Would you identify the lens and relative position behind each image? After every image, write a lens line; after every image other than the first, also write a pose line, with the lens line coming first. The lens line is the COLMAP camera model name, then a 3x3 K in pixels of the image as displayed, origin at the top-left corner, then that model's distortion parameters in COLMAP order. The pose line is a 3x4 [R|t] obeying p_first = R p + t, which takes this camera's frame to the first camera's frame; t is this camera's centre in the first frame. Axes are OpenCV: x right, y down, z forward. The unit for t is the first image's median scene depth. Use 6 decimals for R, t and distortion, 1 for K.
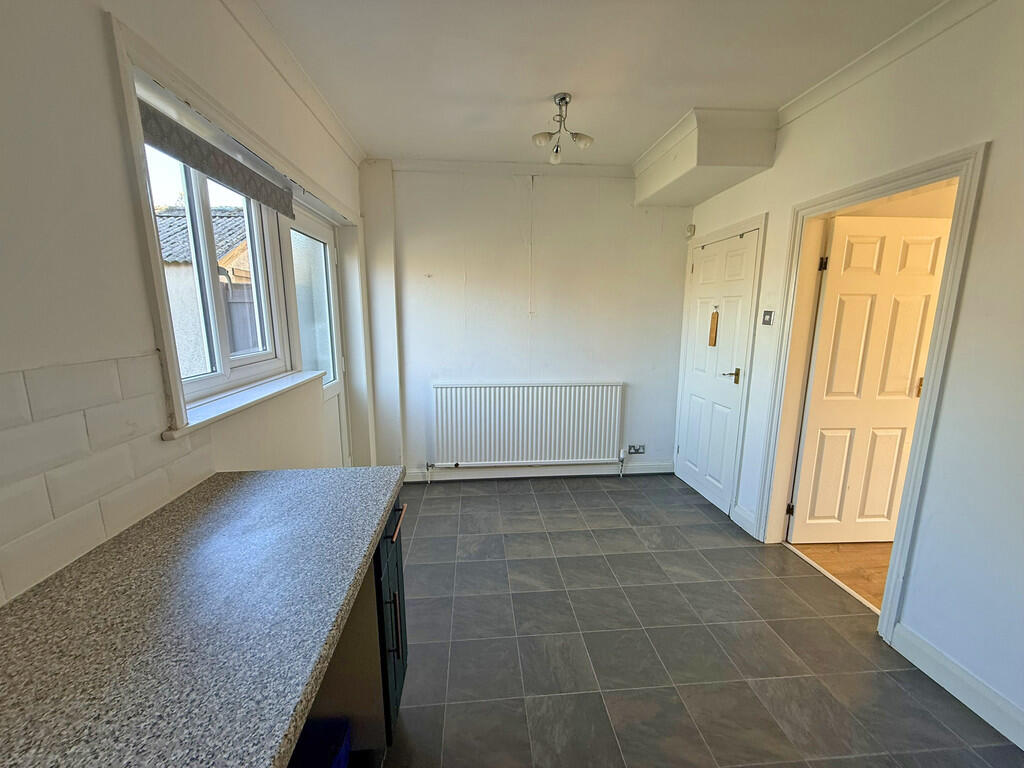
lens RADIAL K [[410.4, 0, 510.0], [0, 410.4, 385.1], [0, 0, 1]] dist [0.000124, -0.000070]
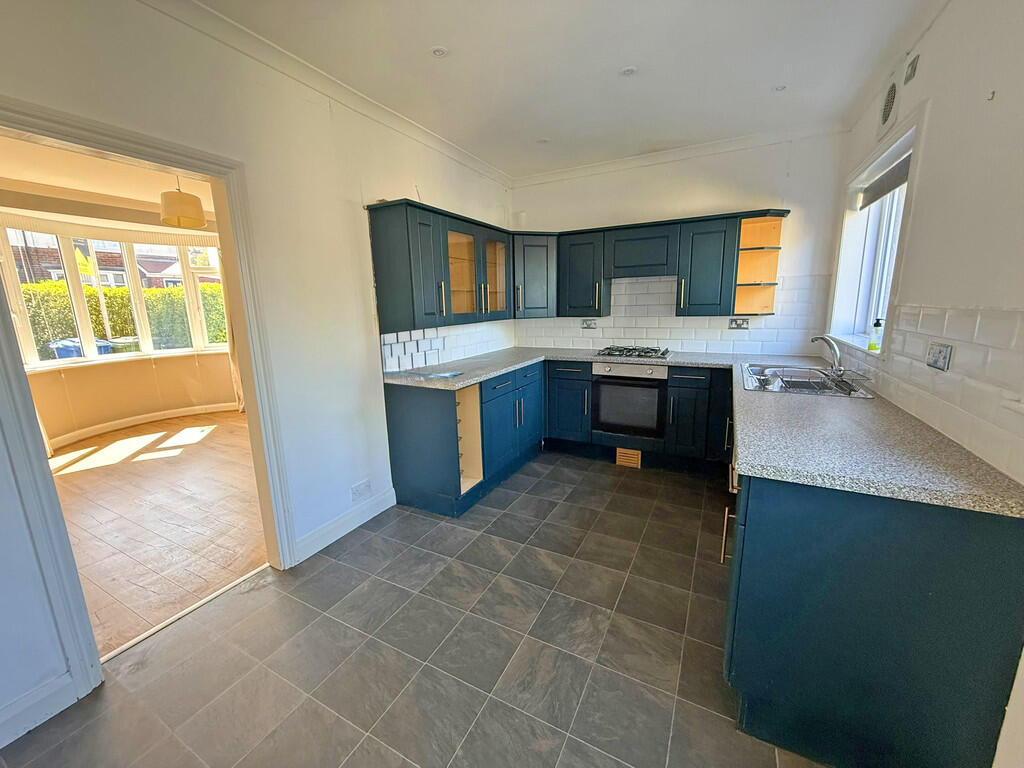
lens RADIAL K [[410.4, 0, 508.7], [0, 410.4, 383.0], [0, 0, 1]] dist [0.000124, -0.000070]
pose [[-0.838802, -0.088732, 0.537157, -0.272916], [0.119186, 0.932770, 0.340198, -0.264043], [-0.531231, 0.349381, -0.771834, 1.662229]]
